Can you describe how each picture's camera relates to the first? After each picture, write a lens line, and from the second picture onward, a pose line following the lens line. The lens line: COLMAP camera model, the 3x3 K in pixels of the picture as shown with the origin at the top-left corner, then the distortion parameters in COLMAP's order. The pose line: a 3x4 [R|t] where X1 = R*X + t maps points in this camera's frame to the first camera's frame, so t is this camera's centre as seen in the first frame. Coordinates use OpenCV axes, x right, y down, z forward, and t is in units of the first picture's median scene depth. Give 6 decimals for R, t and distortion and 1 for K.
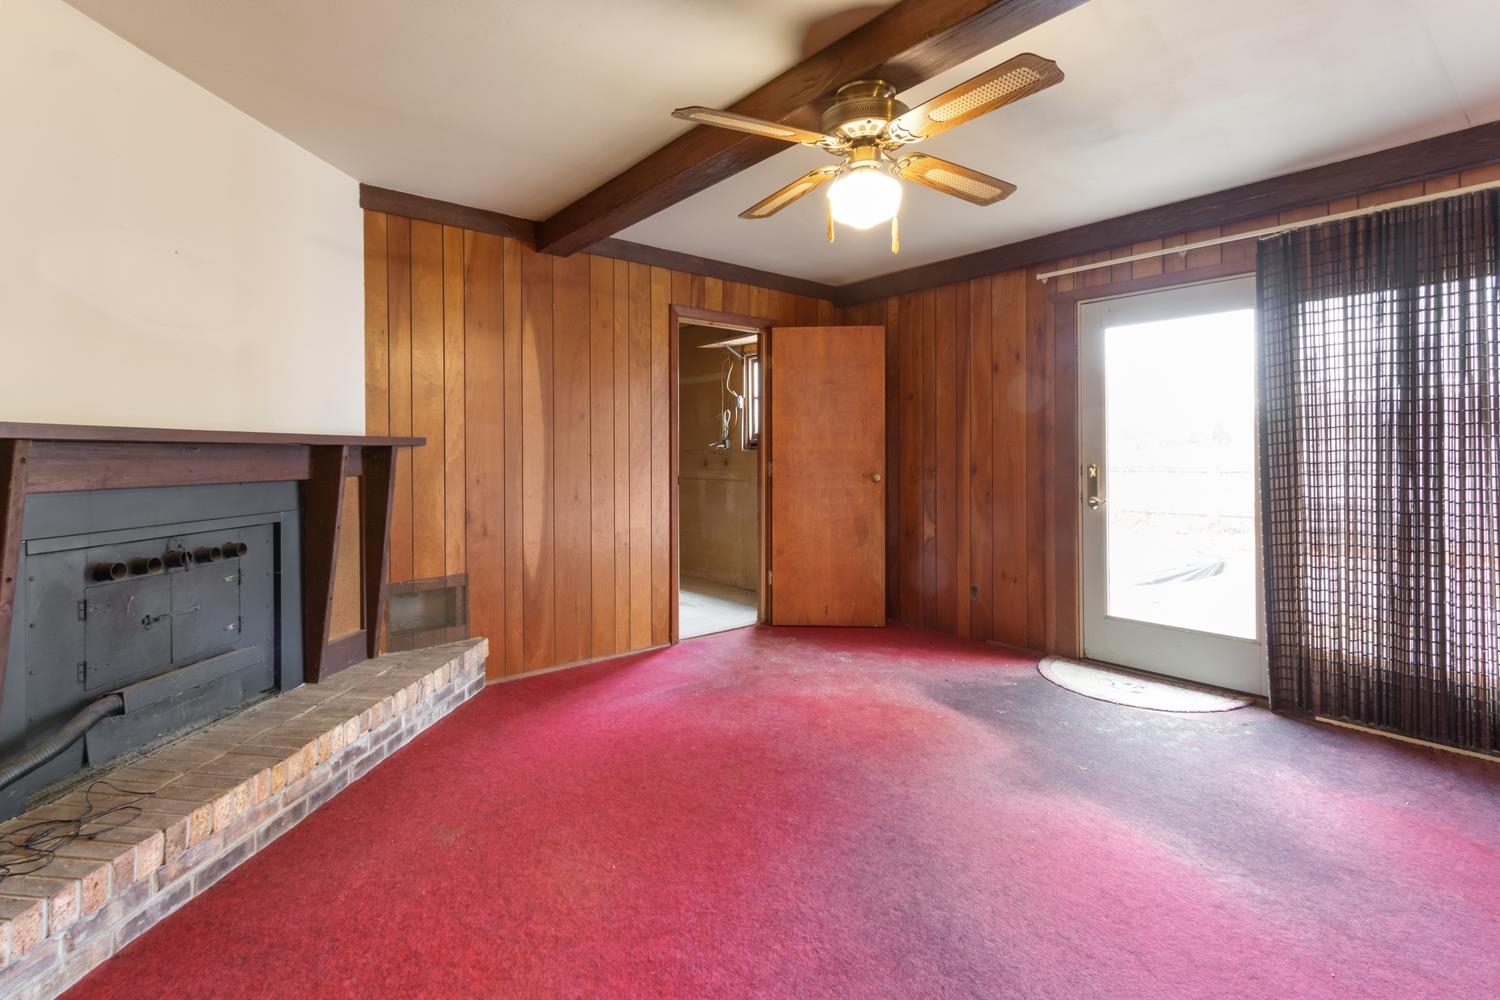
lens RADIAL K [[704.8, 0, 740.0], [0, 704.8, 450.8], [0, 0, 1]] dist [0.000551, -0.002131]
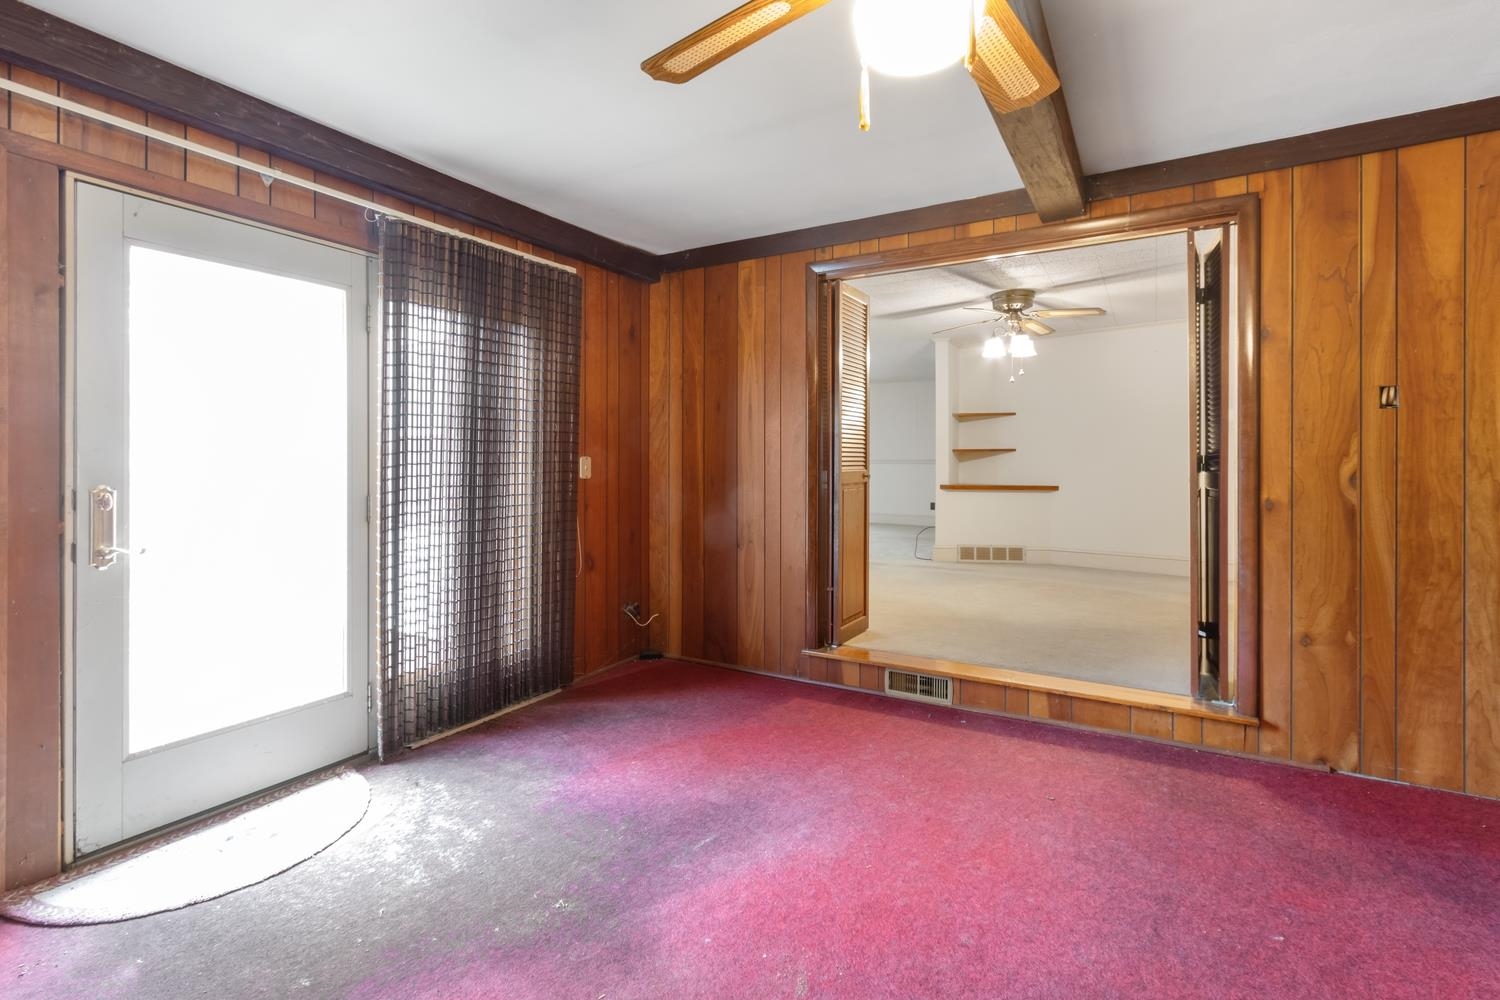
lens RADIAL K [[704.8, 0, 732.2], [0, 704.8, 456.6], [0, 0, 1]] dist [0.000551, -0.002131]
pose [[-0.333264, 0.006083, 0.942814, -0.188859], [-0.001117, 0.999976, -0.006847, -0.001548], [-0.942833, -0.003335, -0.333250, 0.807341]]
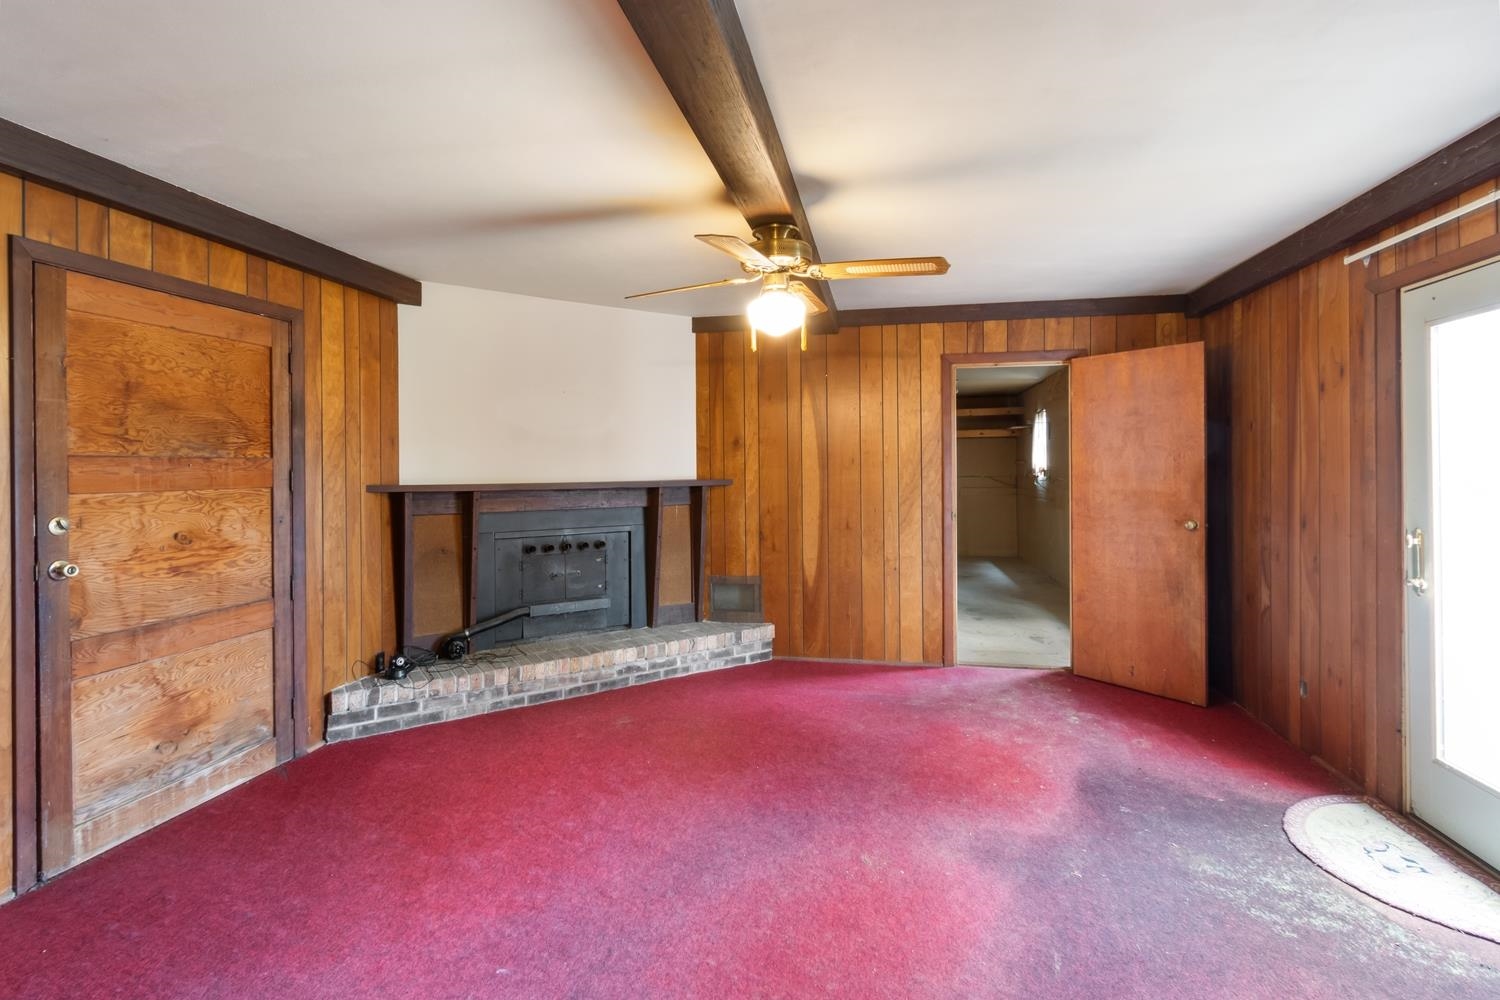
lens RADIAL K [[704.8, 0, 742.2], [0, 704.8, 465.1], [0, 0, 1]] dist [0.000551, -0.002131]
pose [[0.630704, -0.000051, -0.776024, 0.684473], [0.004994, 0.999980, 0.003992, -0.053133], [0.776008, -0.006393, 0.630691, 0.086668]]
